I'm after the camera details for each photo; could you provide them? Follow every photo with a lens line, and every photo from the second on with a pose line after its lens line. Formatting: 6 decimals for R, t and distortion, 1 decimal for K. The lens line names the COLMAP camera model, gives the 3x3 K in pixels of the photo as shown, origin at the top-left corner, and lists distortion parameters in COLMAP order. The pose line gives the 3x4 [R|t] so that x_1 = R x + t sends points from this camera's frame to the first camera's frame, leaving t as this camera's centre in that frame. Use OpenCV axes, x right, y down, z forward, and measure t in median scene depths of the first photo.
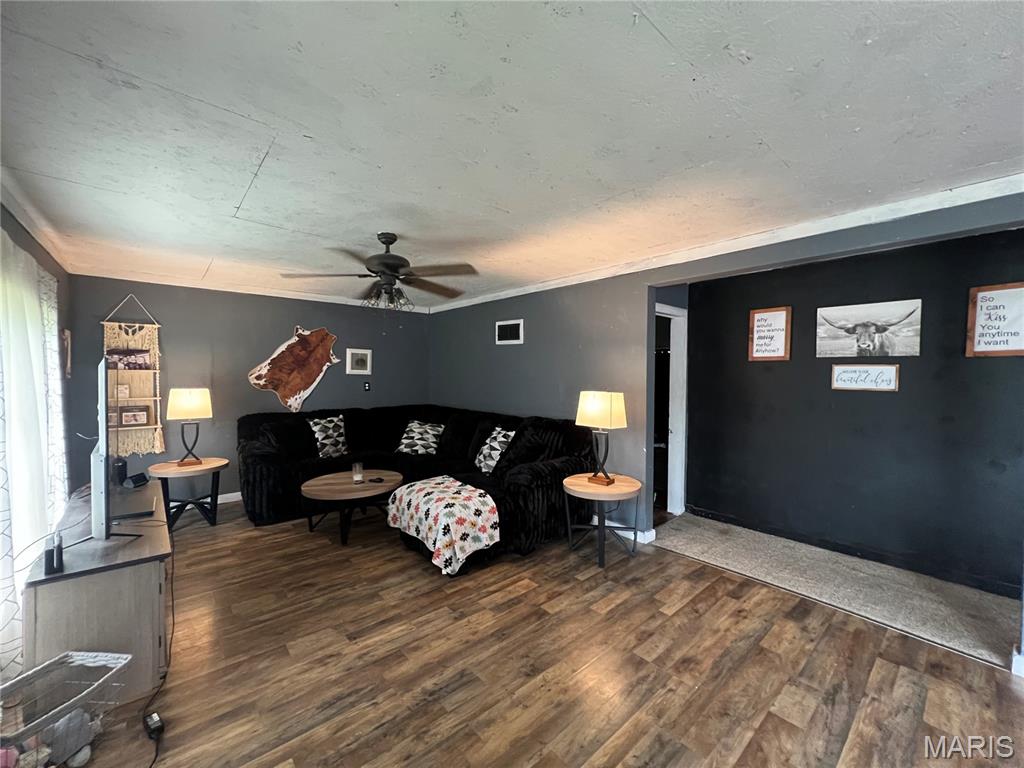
lens RADIAL K [[410.7, 0, 512.5], [0, 410.7, 379.5], [0, 0, 1]] dist [-0.004602, -0.000026]
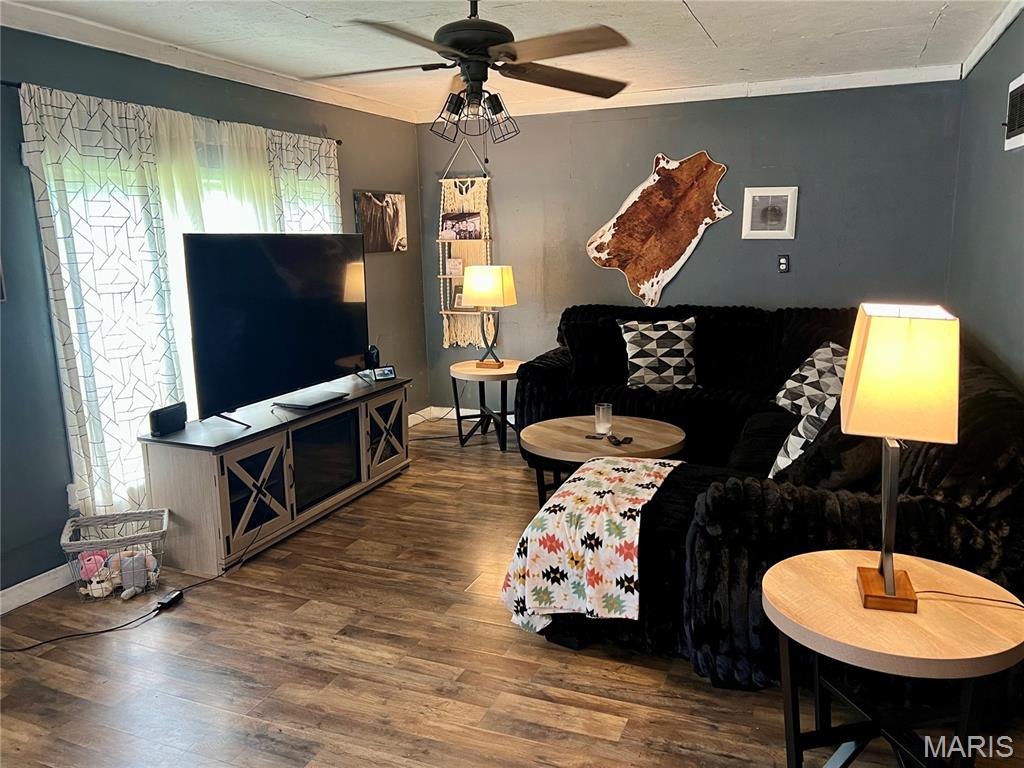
lens RADIAL K [[771.8, 0, 512.8], [0, 771.8, 393.0], [0, 0, 1]] dist [0.029016, -0.005970]
pose [[0.443464, 0.164788, -0.881013, 0.493300], [0.008168, 0.982170, 0.187820, -0.012184], [0.896255, -0.090487, 0.434211, 0.418771]]
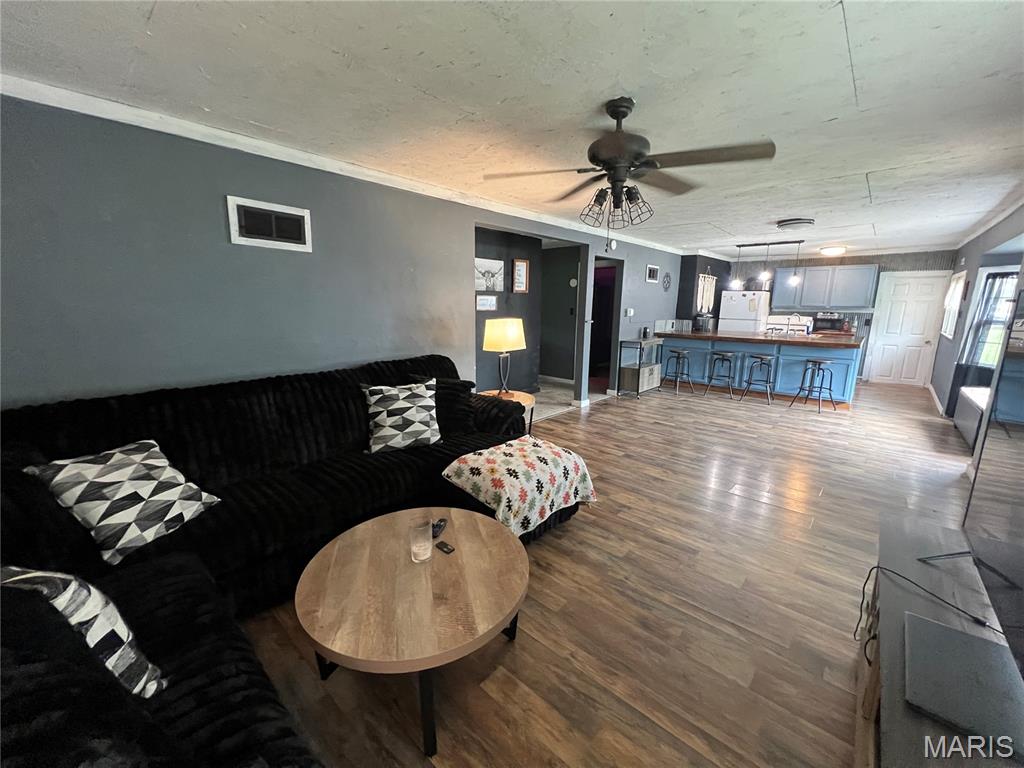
lens RADIAL K [[410.7, 0, 512.3], [0, 410.7, 380.8], [0, 0, 1]] dist [-0.004602, -0.000026]
pose [[-0.121961, -0.196948, 0.972799, -0.764003], [0.008236, 0.979881, 0.199415, -0.023891], [-0.992501, 0.032333, -0.117885, 0.932995]]
